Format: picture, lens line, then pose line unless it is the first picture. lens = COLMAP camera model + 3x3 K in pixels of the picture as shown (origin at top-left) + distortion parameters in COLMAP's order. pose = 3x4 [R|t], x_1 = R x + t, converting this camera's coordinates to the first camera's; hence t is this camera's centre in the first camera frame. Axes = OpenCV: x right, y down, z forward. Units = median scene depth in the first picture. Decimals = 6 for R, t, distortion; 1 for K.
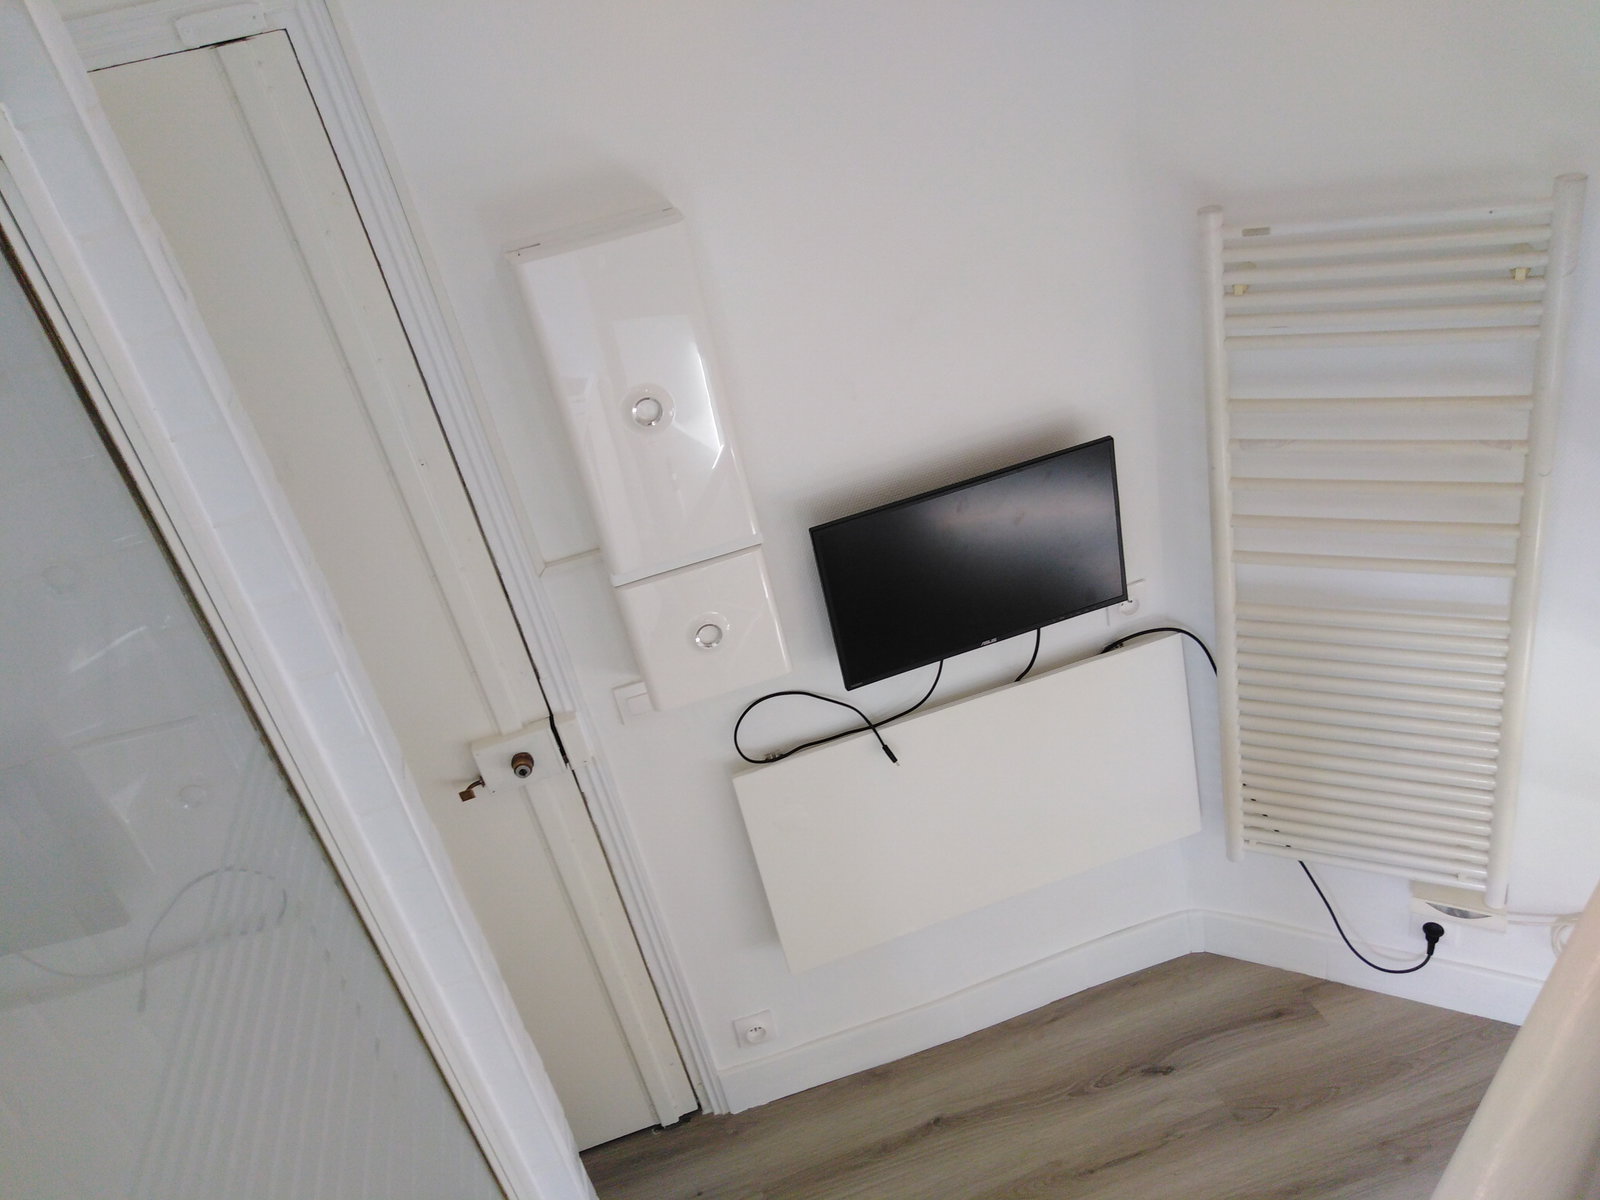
lens RADIAL K [[1194.5, 0, 805.3], [0, 1194.5, 592.4], [0, 0, 1]] dist [0.027976, -0.029072]
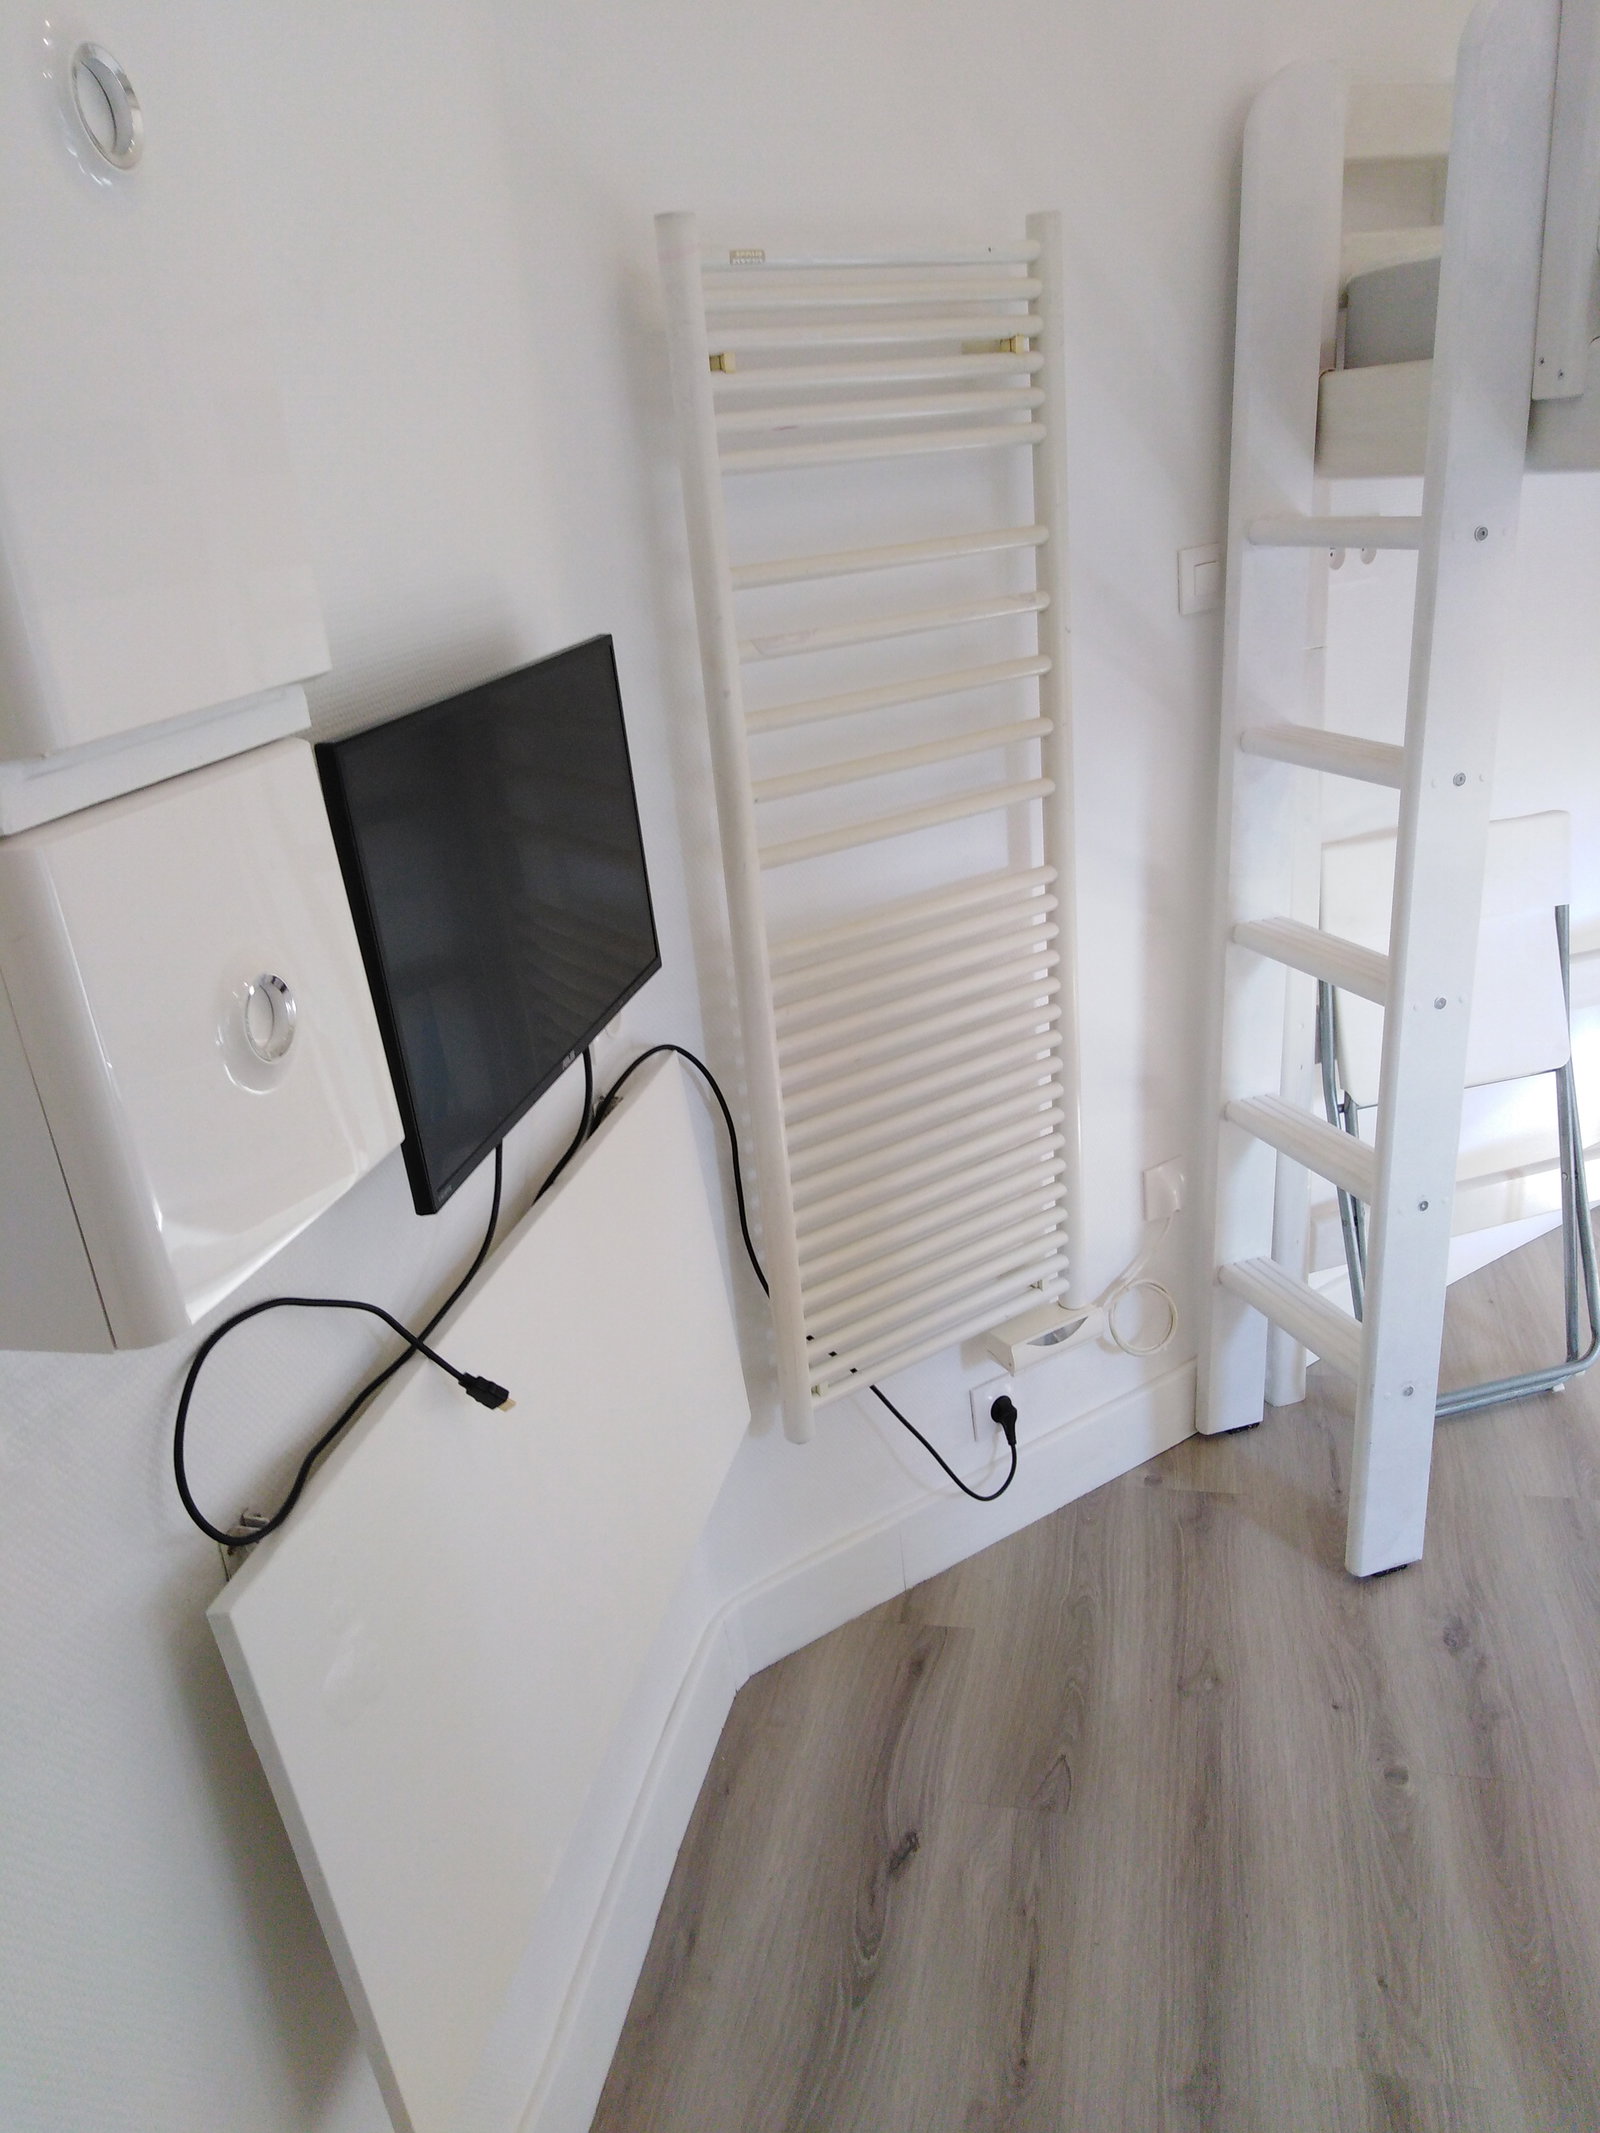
lens RADIAL K [[1598.4, 0, 829.5], [0, 1598.4, 1037.3], [0, 0, 1]] dist [0.024633, 0.000751]
pose [[0.461119, -0.161626, 0.872494, -0.305774], [0.432627, 0.899436, -0.062029, 0.103695], [-0.774728, 0.406068, 0.484671, 0.550169]]
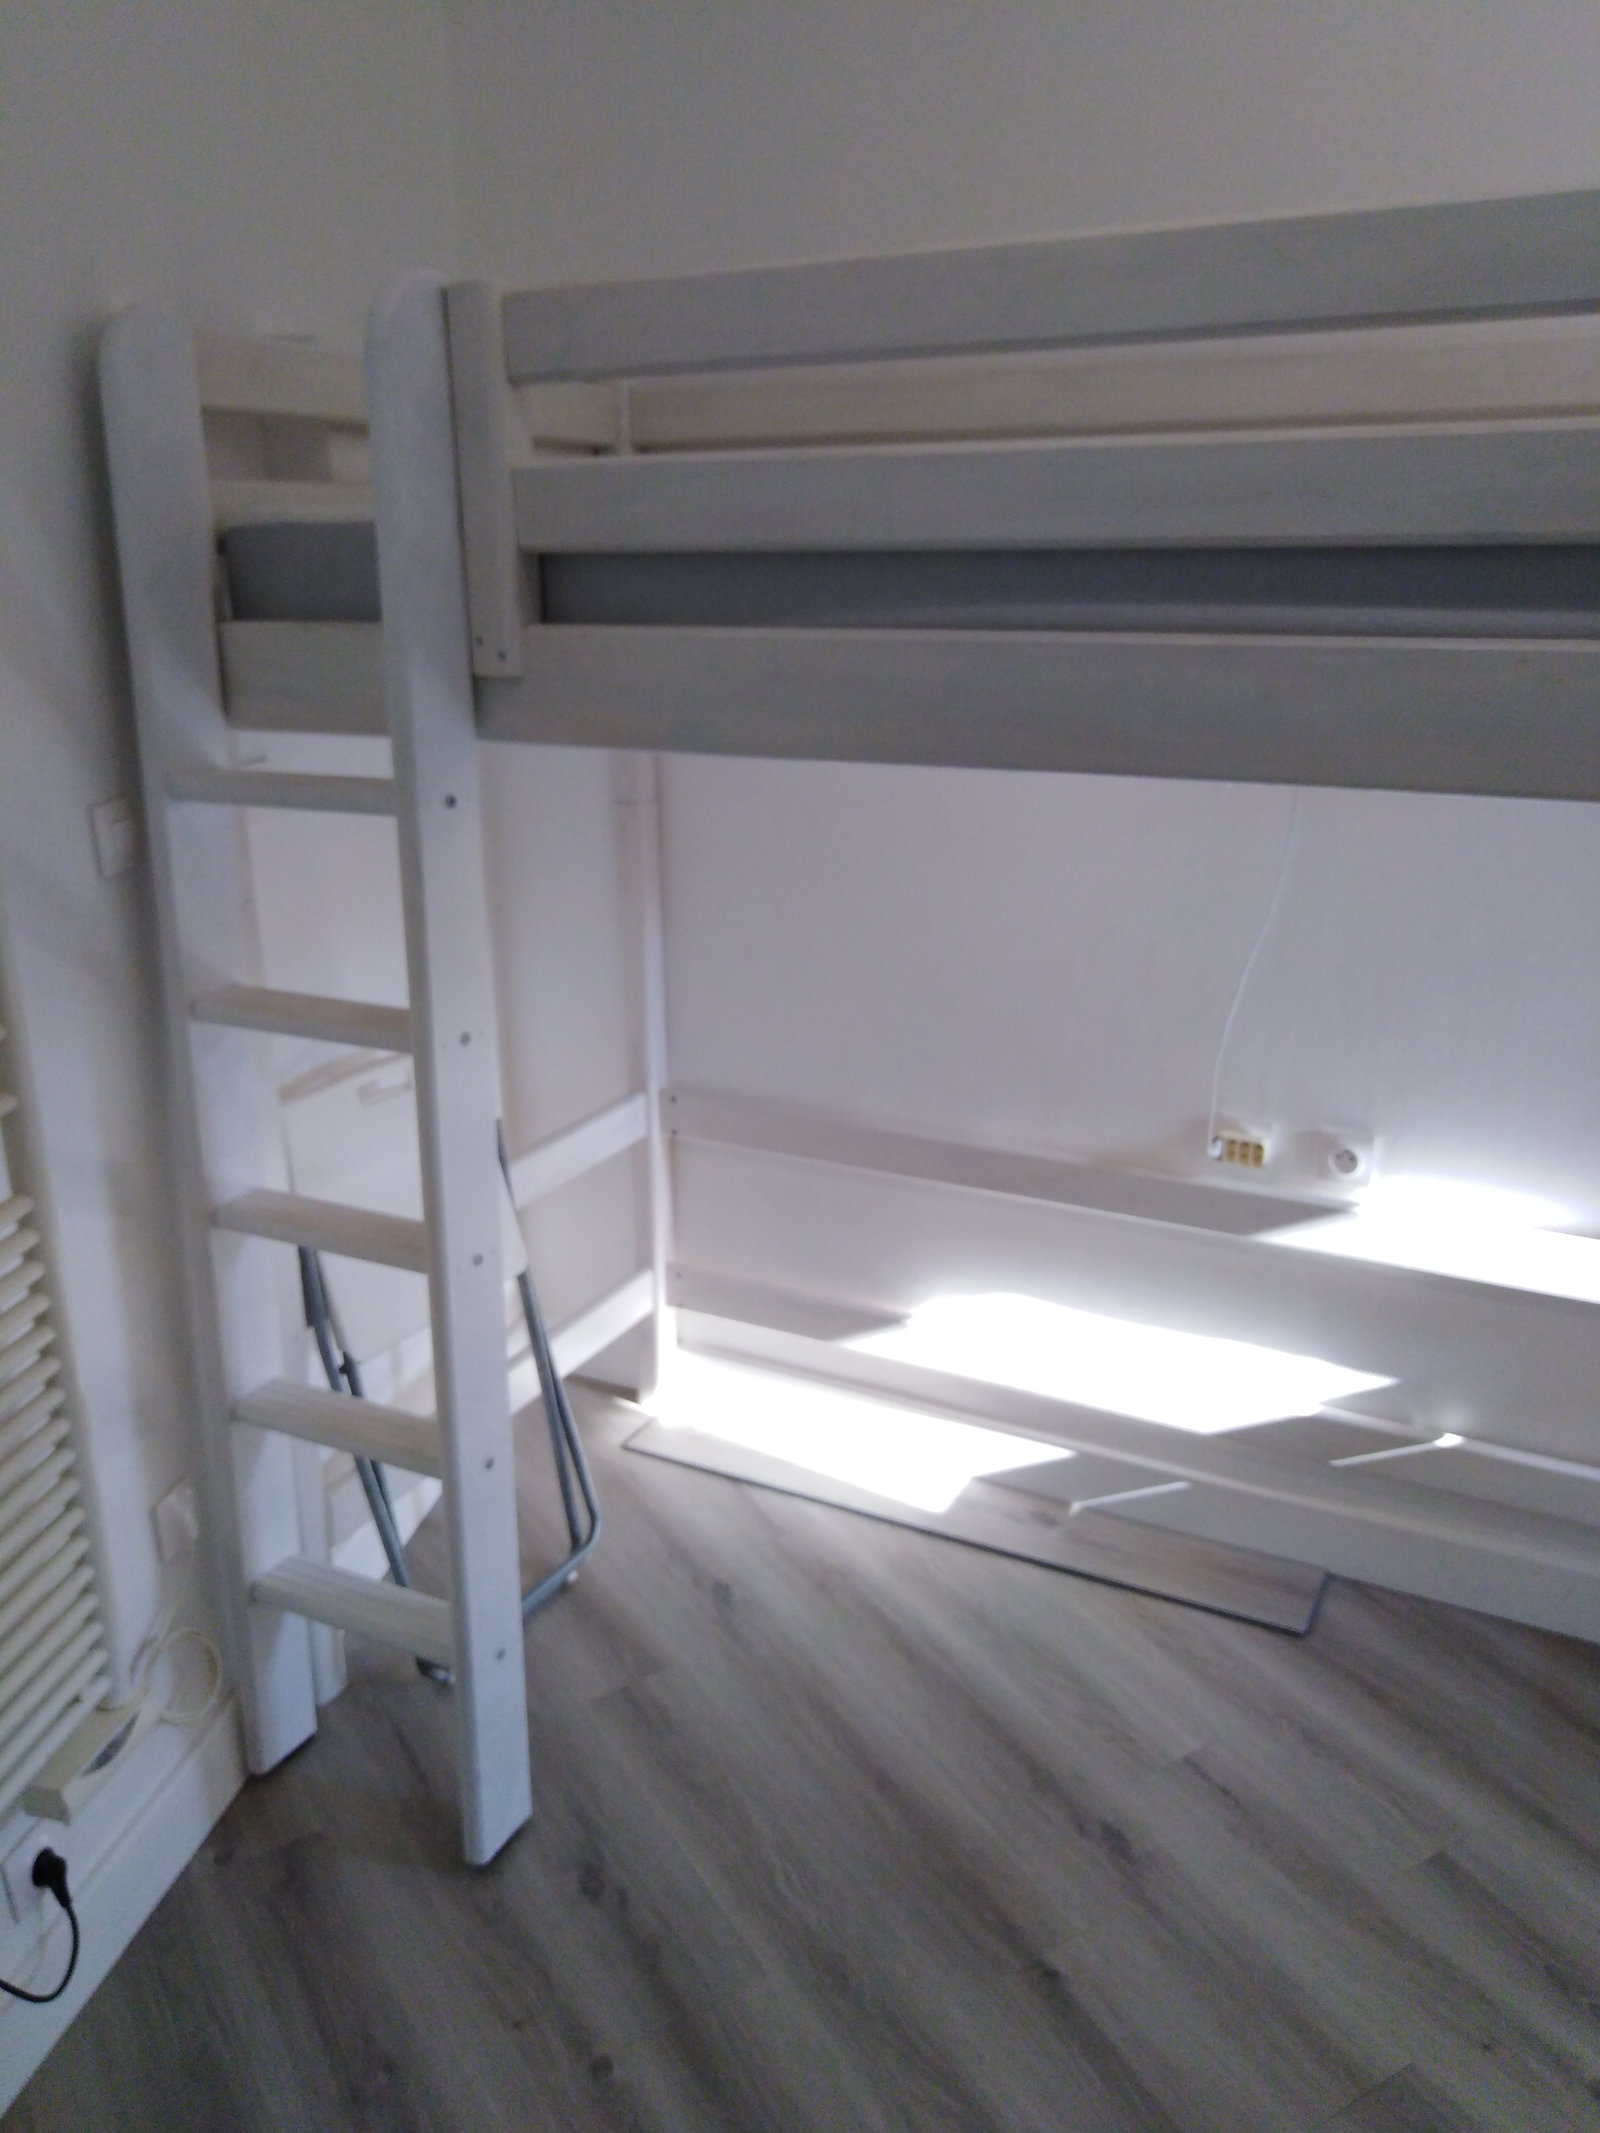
lens RADIAL K [[1592.4, 0, 806.8], [0, 1592.4, 1058.4], [0, 0, 1]] dist [0.027976, -0.029072]
pose [[-0.274174, -0.100856, 0.956377, -0.247119], [0.526706, 0.816316, 0.237082, -0.013218], [-0.804617, 0.568732, -0.170692, 0.644342]]
